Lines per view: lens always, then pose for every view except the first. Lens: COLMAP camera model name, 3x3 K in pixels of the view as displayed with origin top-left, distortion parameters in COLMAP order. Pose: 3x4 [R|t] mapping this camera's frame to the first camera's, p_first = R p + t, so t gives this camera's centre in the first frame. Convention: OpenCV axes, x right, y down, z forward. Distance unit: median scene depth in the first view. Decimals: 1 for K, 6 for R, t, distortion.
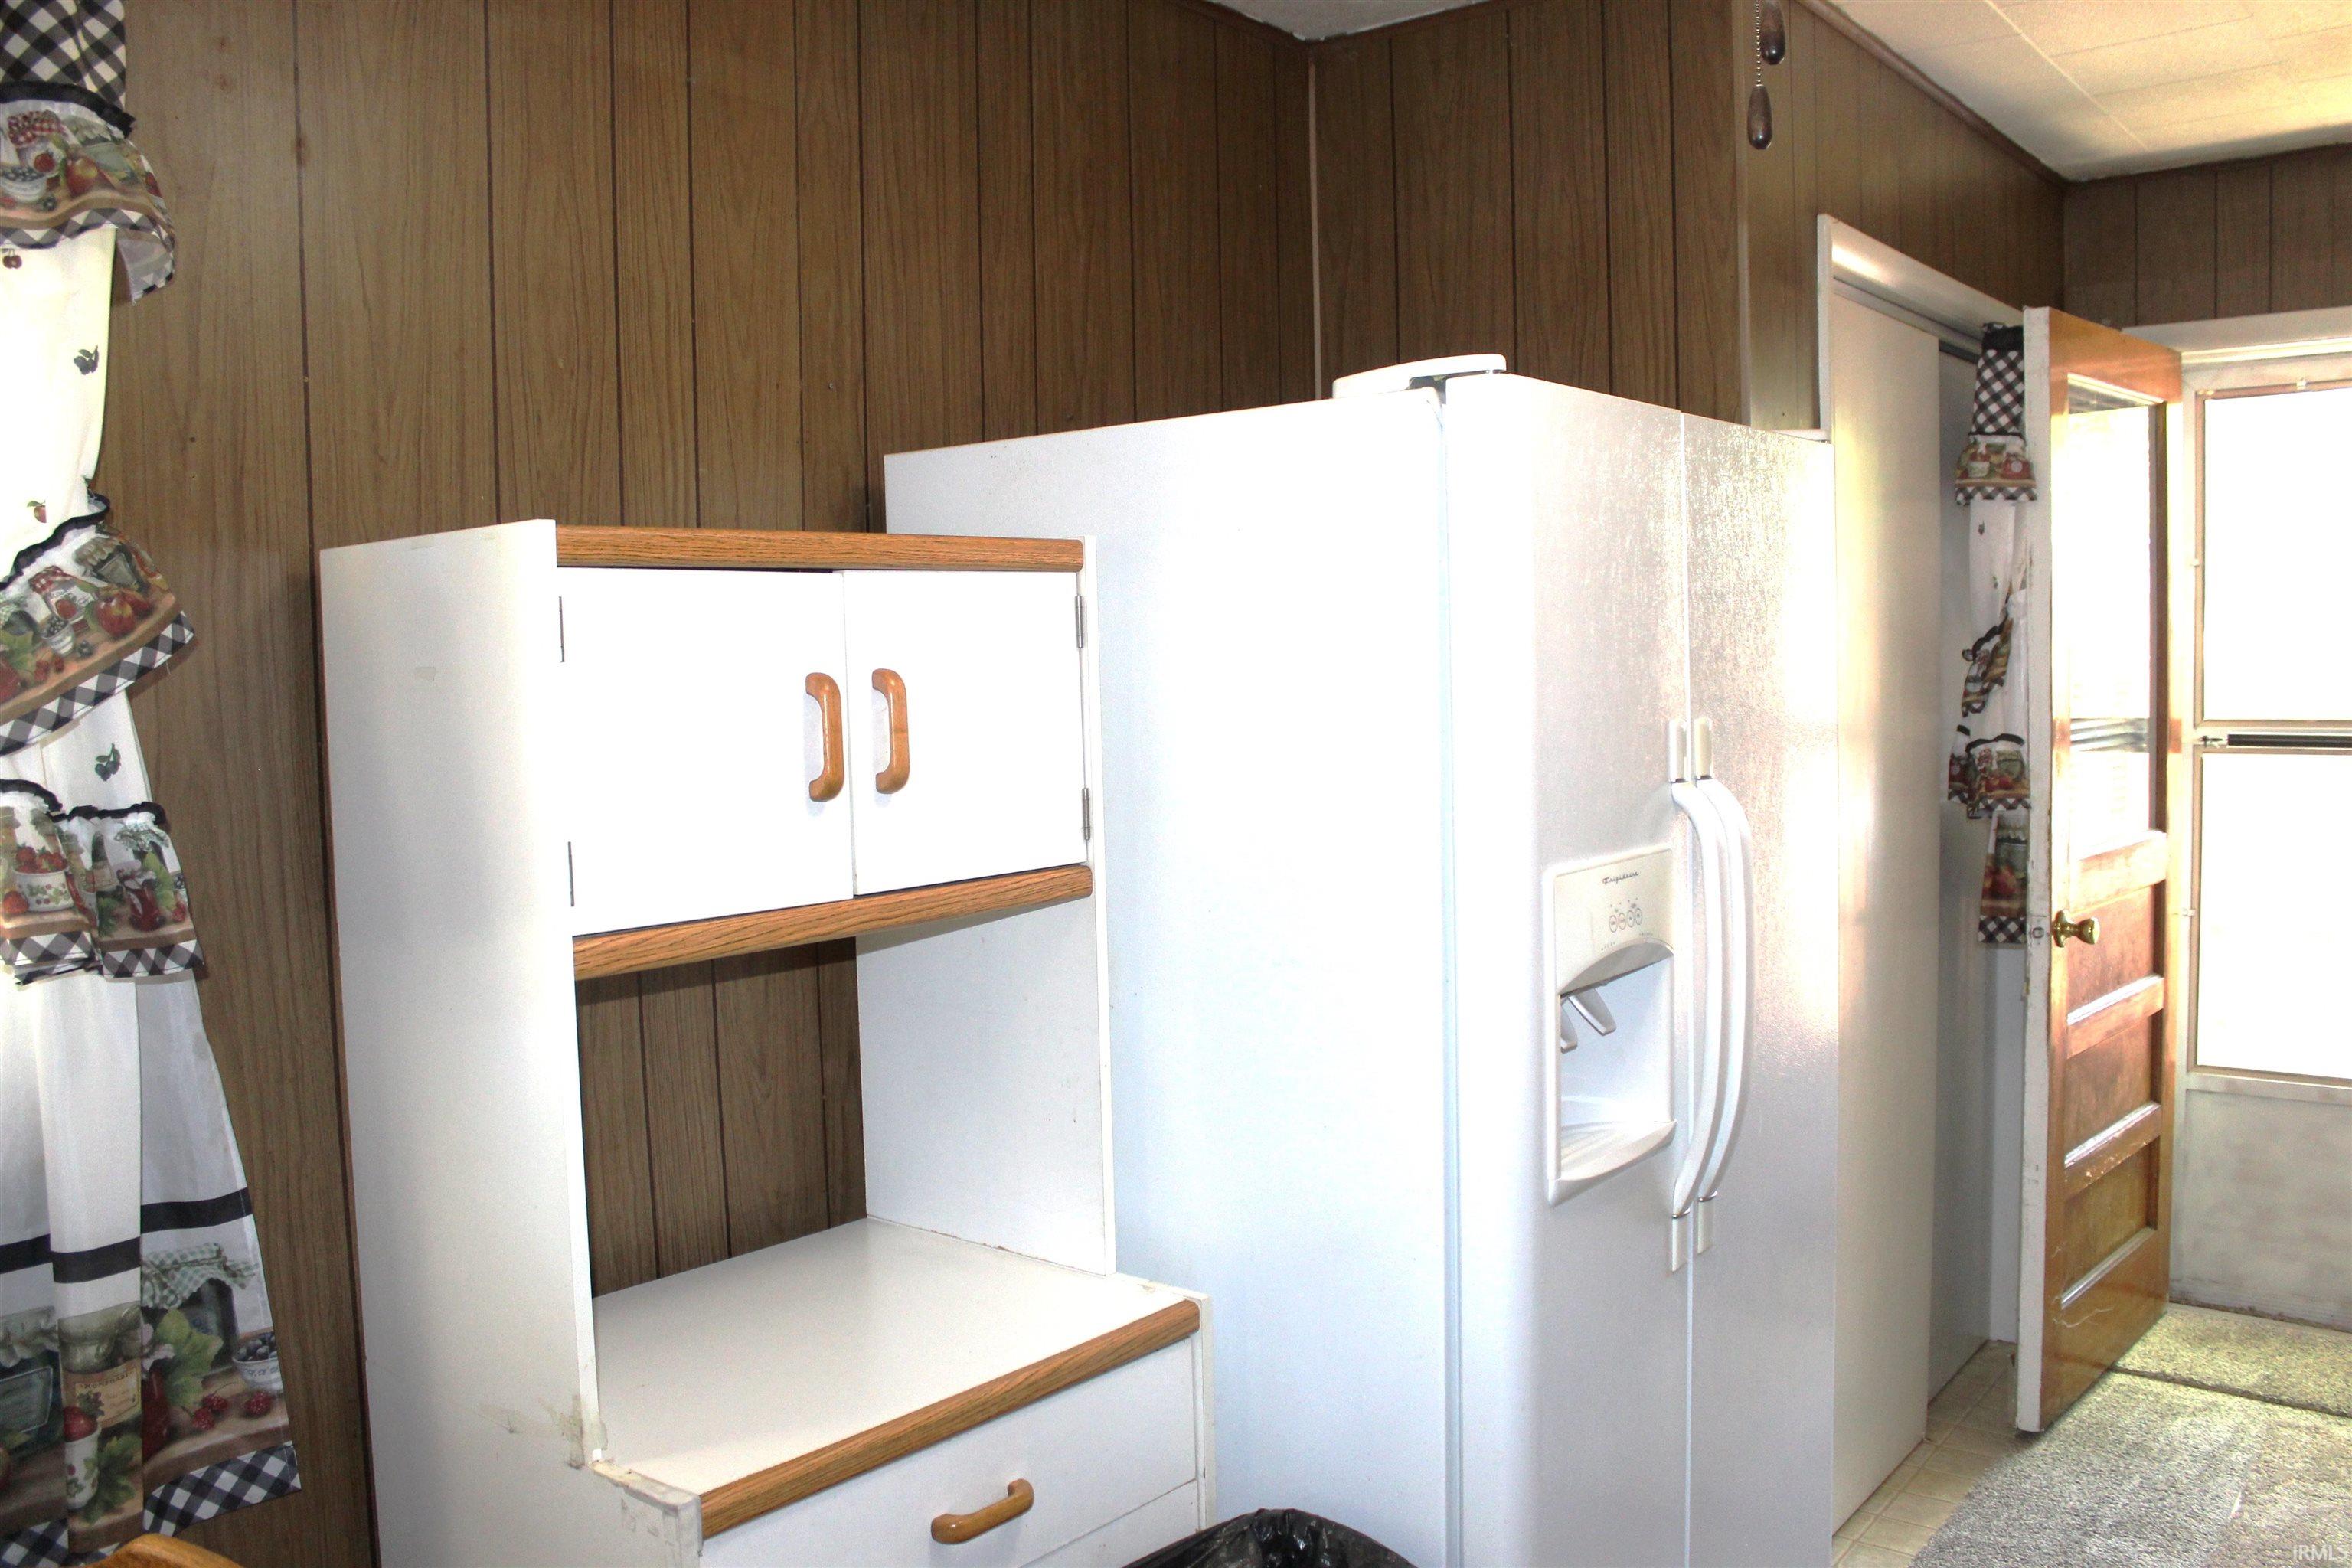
lens RADIAL K [[1965.7, 0, 1176.0], [0, 1965.7, 784.0], [0, 0, 1]] dist [-0.163284, 0.151030]
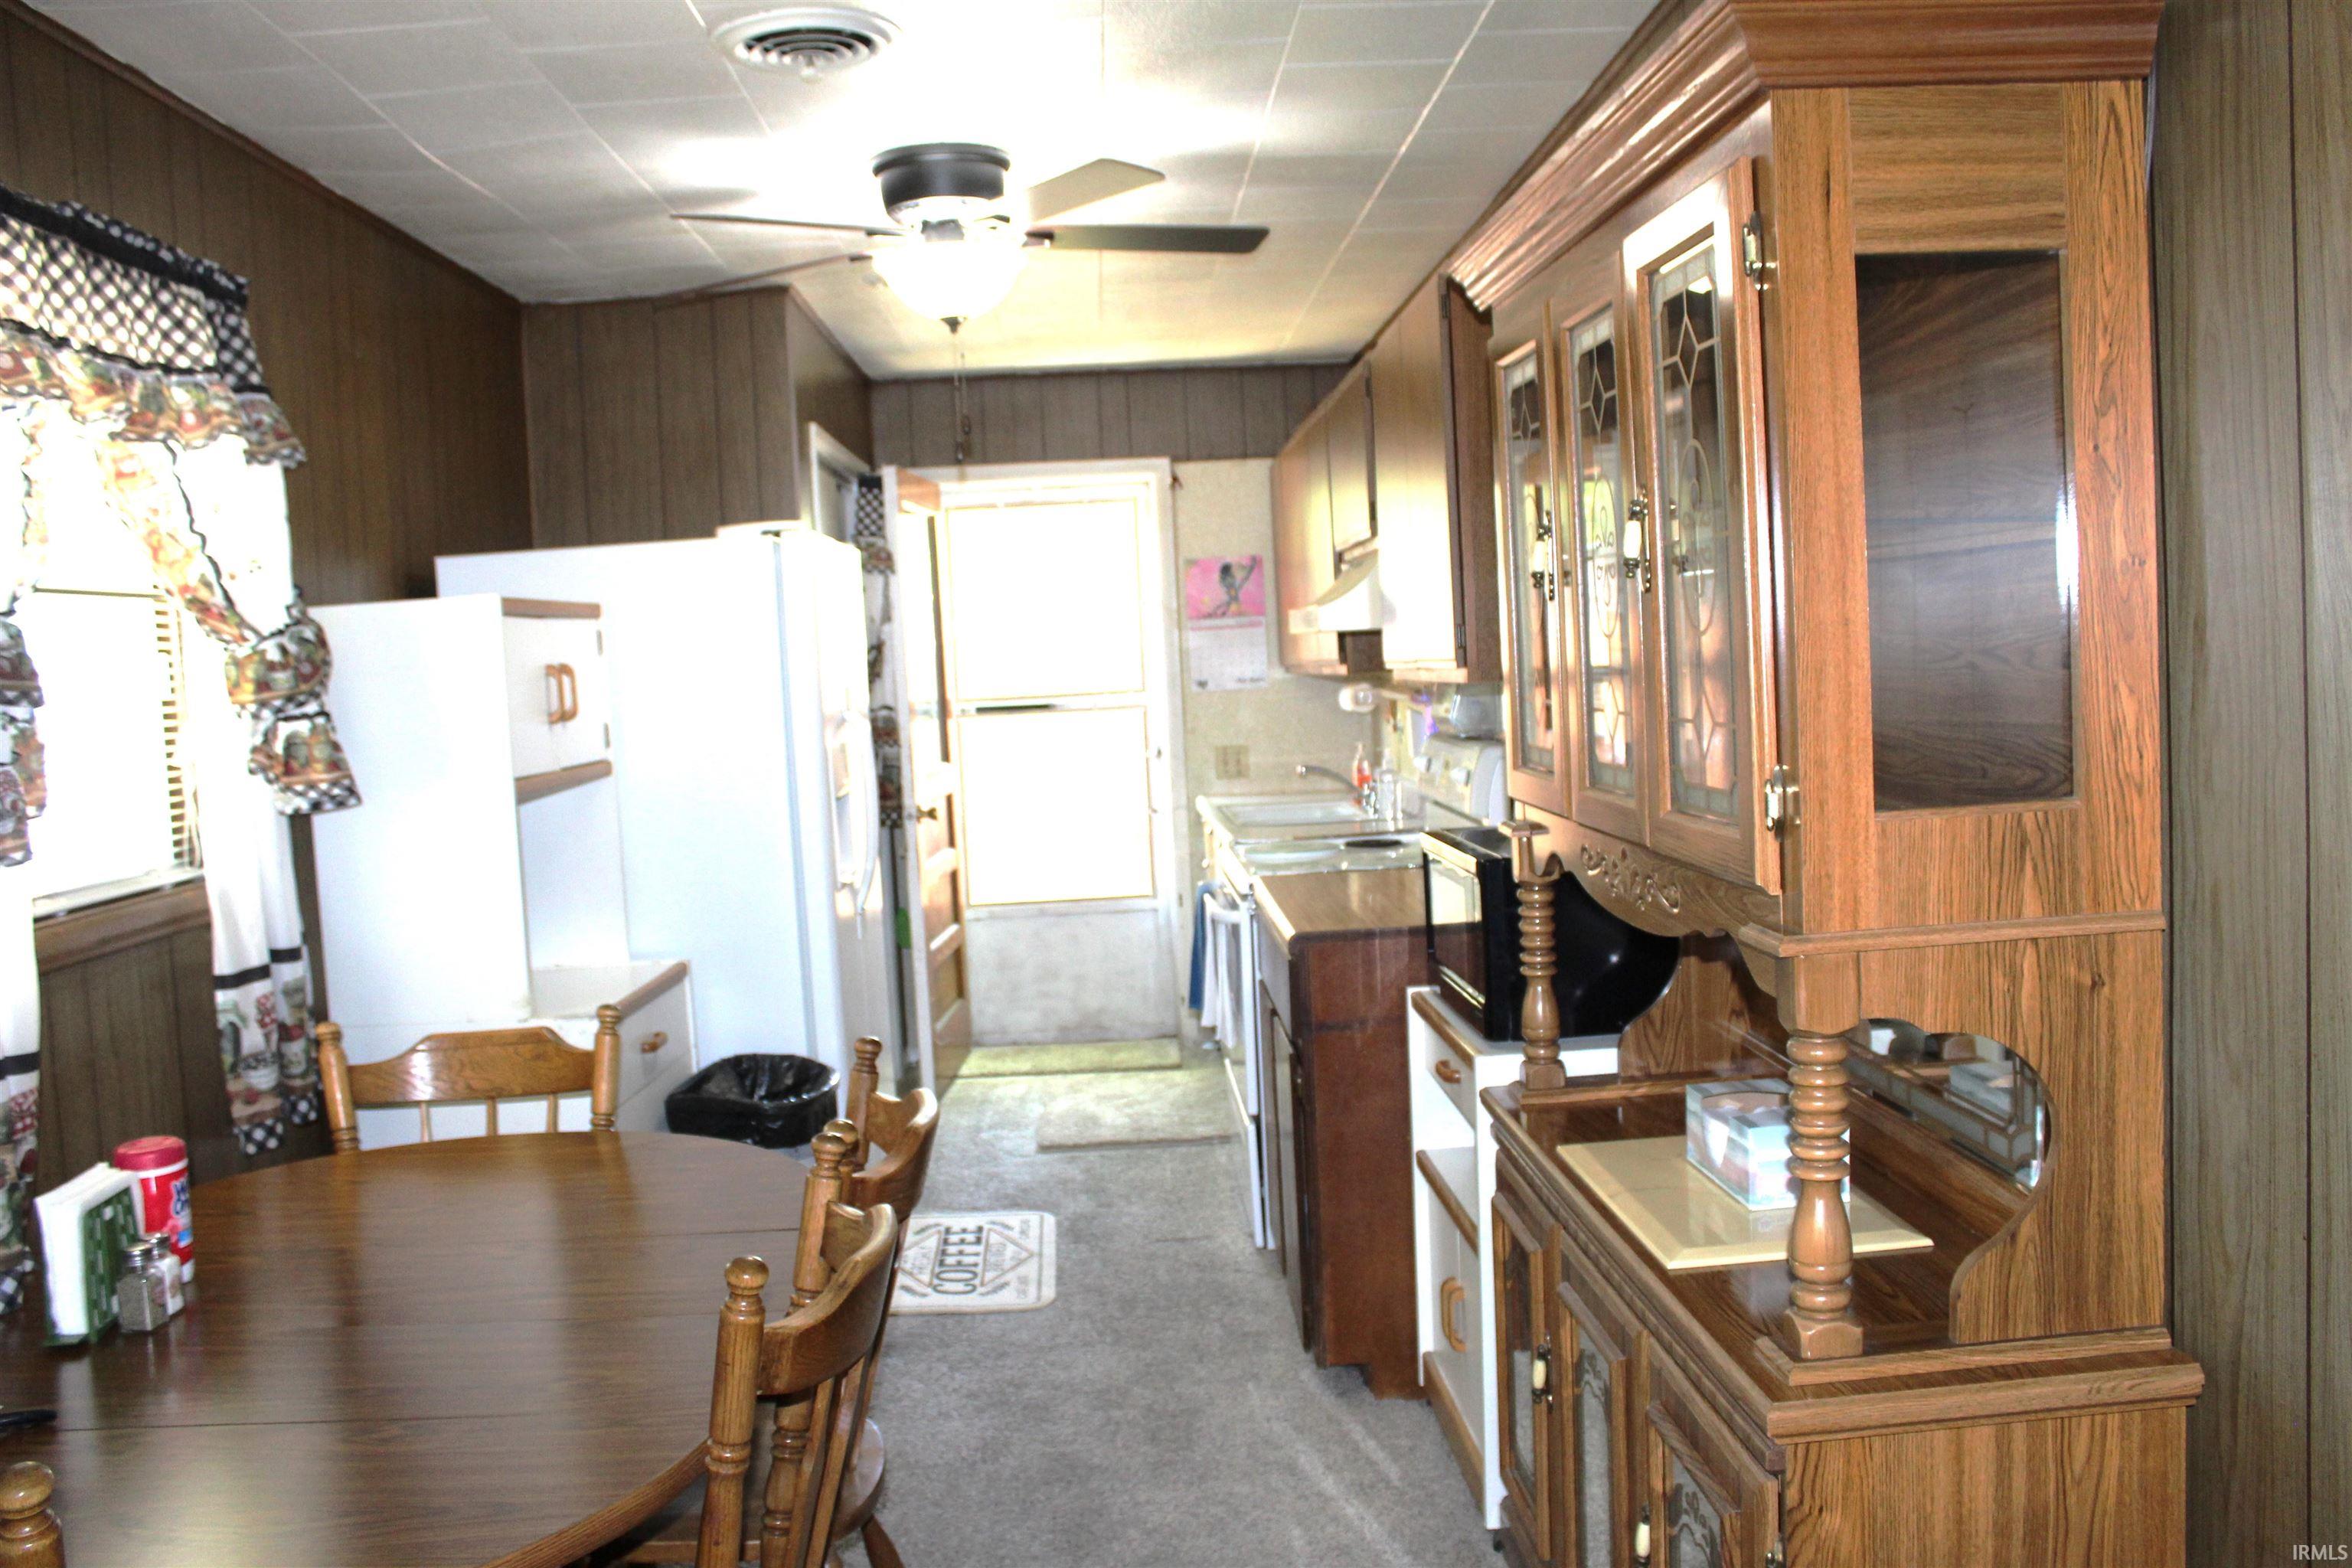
lens RADIAL K [[1965.7, 0, 1176.0], [0, 1965.7, 784.0], [0, 0, 1]] dist [-0.163284, 0.151030]
pose [[0.763506, -0.059432, 0.643061, -0.524711], [0.076113, 0.997098, 0.001783, 0.063080], [-0.641300, 0.047584, 0.765813, -0.547867]]
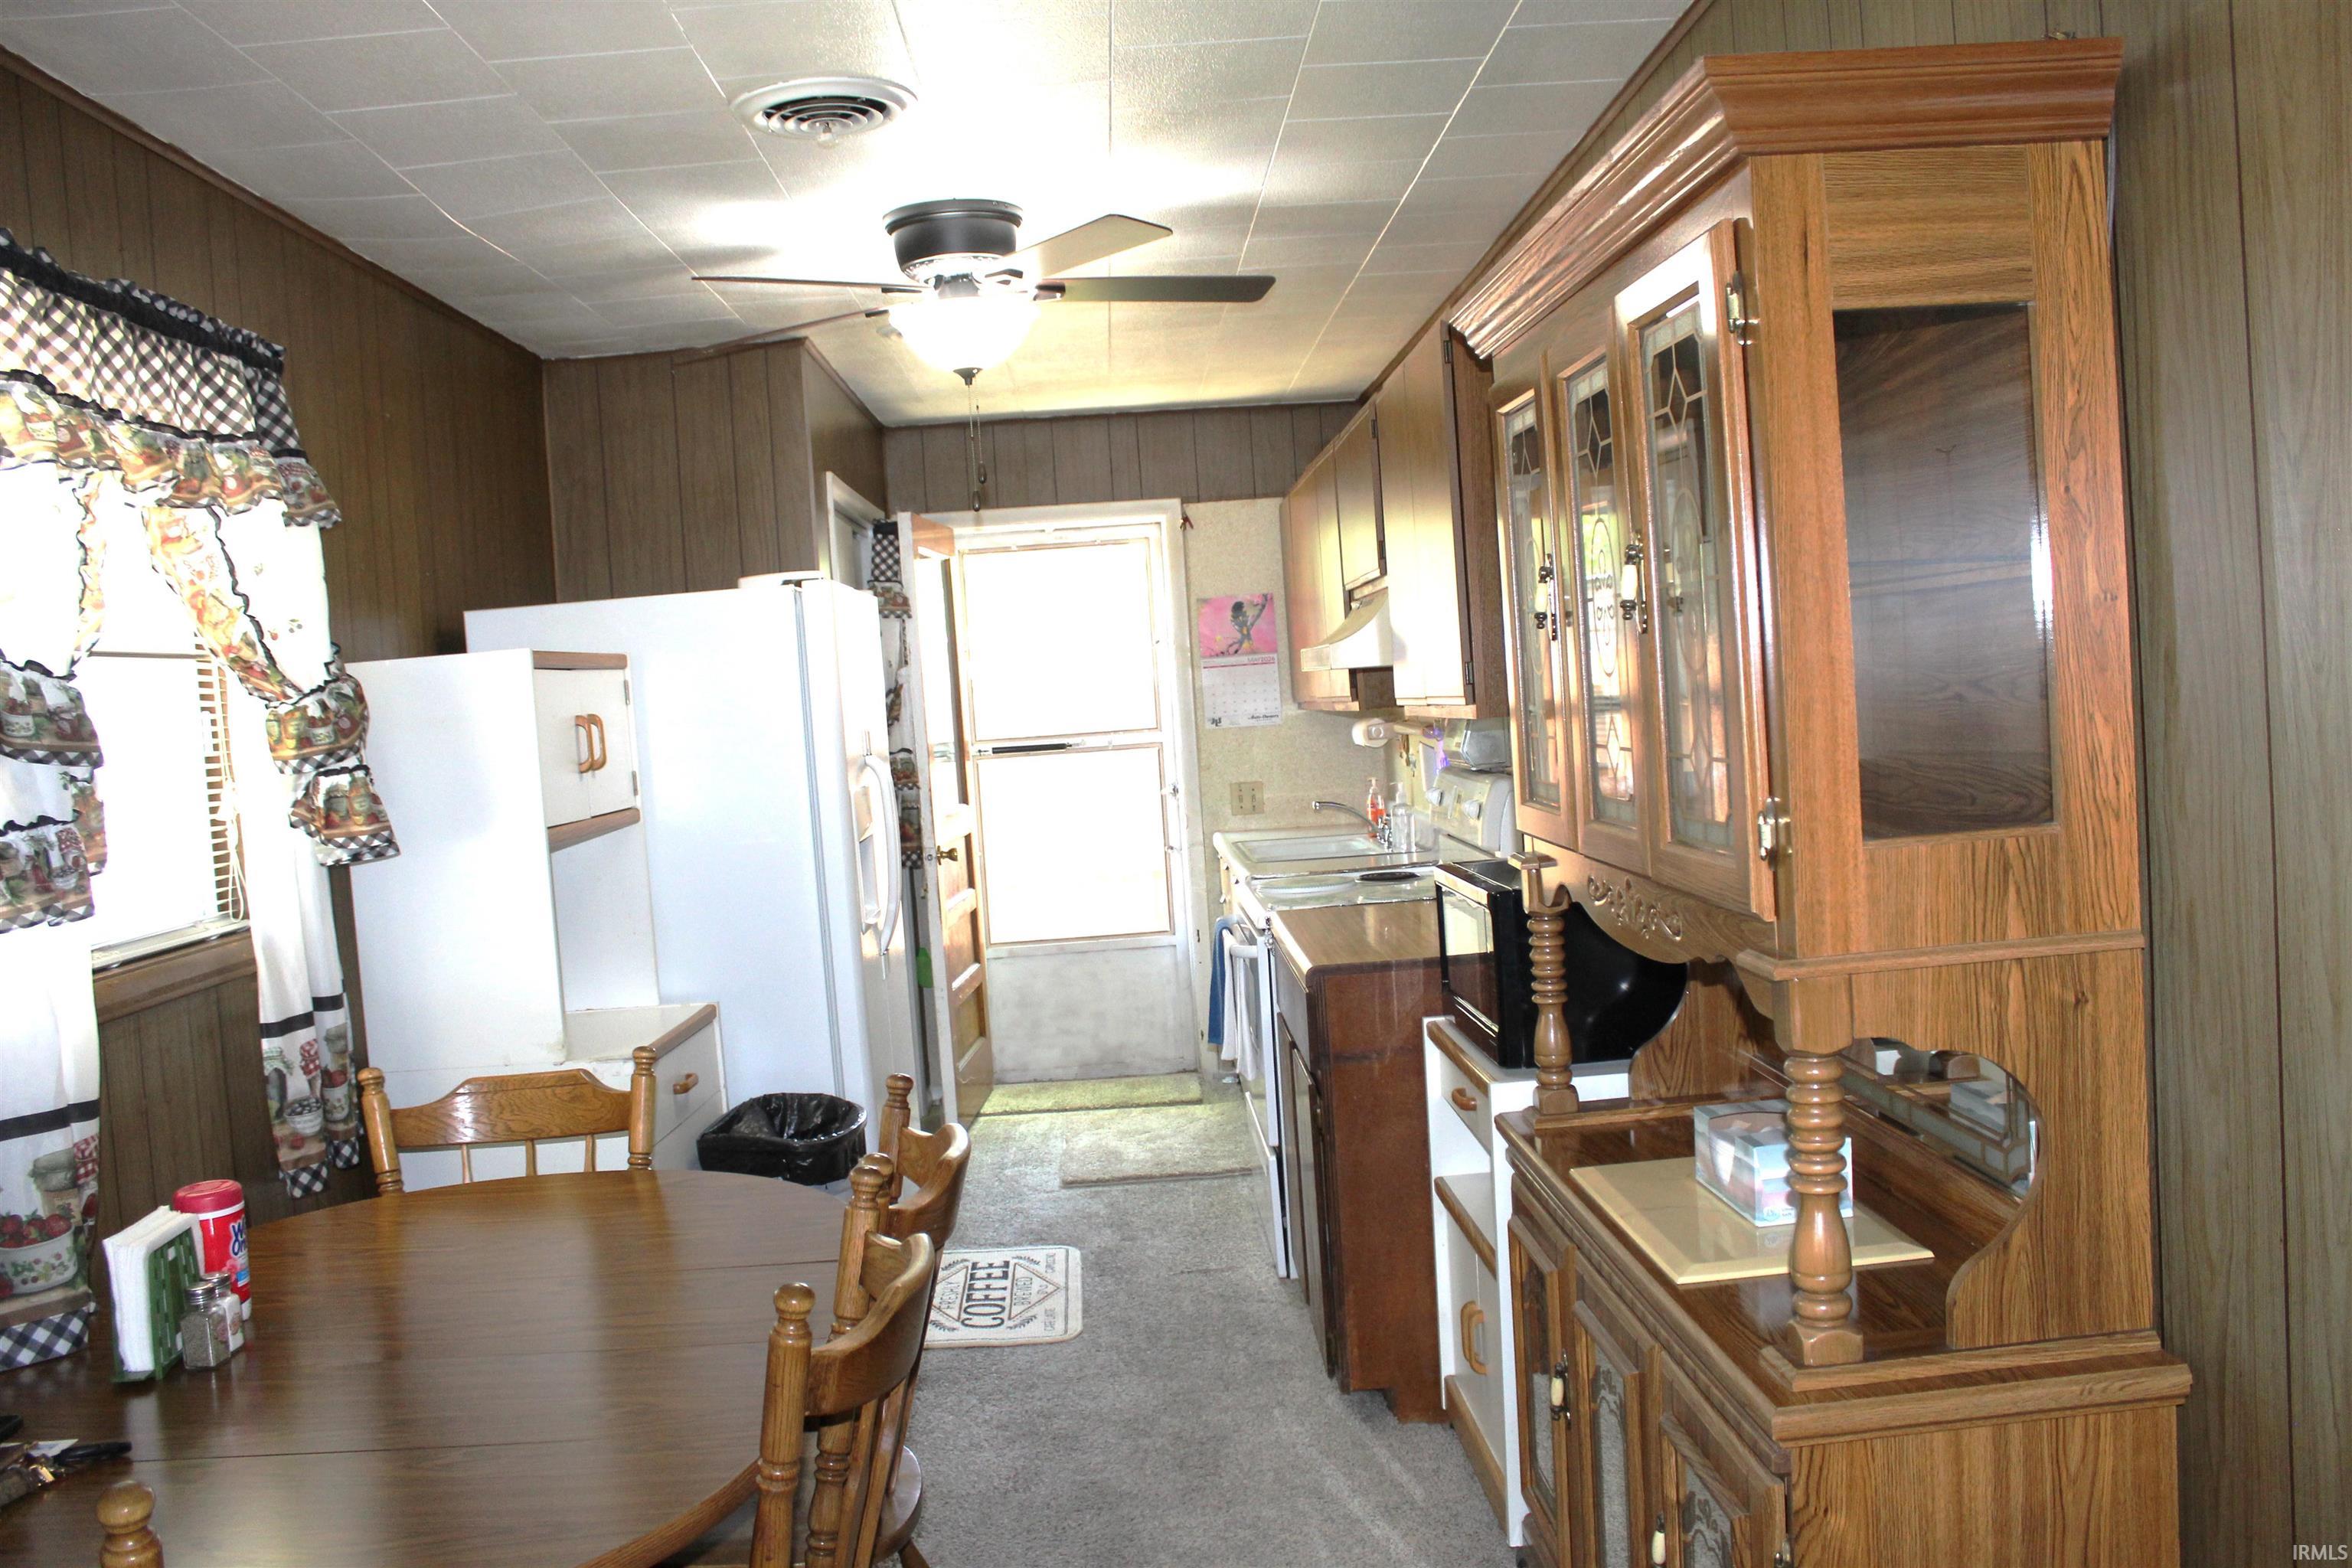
lens RADIAL K [[1974.3, 0, 1176.0], [0, 1974.3, 784.0], [0, 0, 1]] dist [-0.163231, 0.151587]
pose [[0.767123, -0.060735, 0.638618, -0.544975], [0.092701, 0.995554, -0.016674, 0.061039], [-0.634767, 0.071991, 0.769343, -0.569809]]
